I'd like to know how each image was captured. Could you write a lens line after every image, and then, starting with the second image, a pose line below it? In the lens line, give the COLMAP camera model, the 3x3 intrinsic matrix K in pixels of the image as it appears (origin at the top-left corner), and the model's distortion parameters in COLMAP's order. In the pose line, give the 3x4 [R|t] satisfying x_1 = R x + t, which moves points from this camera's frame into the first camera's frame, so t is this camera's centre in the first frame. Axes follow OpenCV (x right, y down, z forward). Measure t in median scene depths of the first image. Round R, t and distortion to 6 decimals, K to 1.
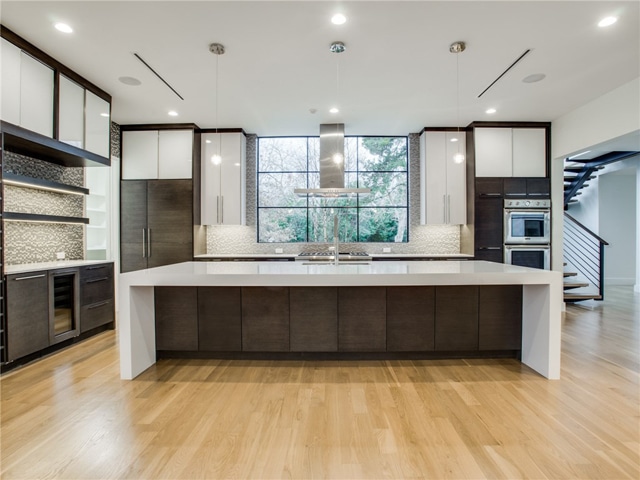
lens RADIAL K [[356.2, 0, 323.5], [0, 356.2, 239.2], [0, 0, 1]] dist [-0.020991, 0.006023]
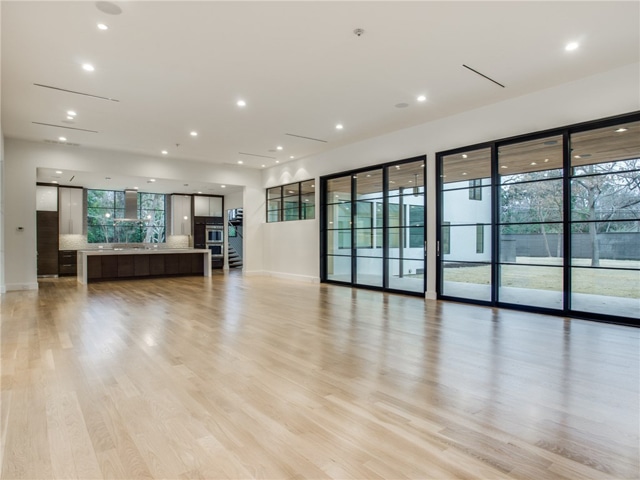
lens RADIAL K [[356.2, 0, 323.2], [0, 356.2, 240.3], [0, 0, 1]] dist [-0.020991, 0.006023]
pose [[0.761914, -0.003661, 0.647668, -0.520574], [0.005884, 0.999982, -0.001269, 0.003102], [-0.647652, 0.004777, 0.761922, -1.547895]]
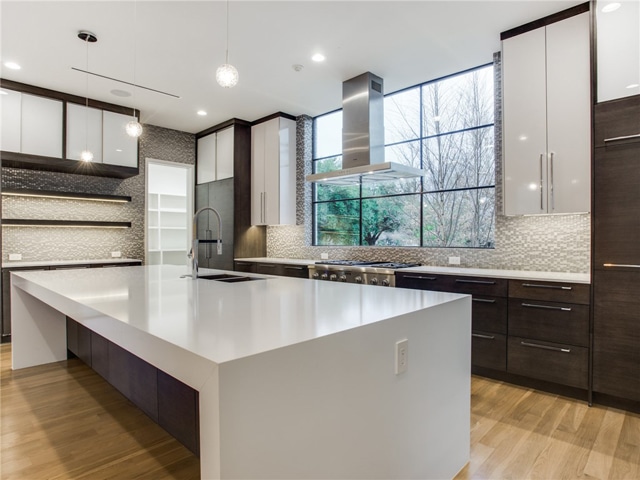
lens RADIAL K [[380.7, 0, 318.3], [0, 380.7, 239.5], [0, 0, 1]] dist [-0.025432, 0.003800]
pose [[0.736072, 0.001699, -0.676902, 0.480963], [-0.004178, 0.999989, -0.002034, -0.002920], [0.676891, 0.004325, 0.736071, 0.409758]]
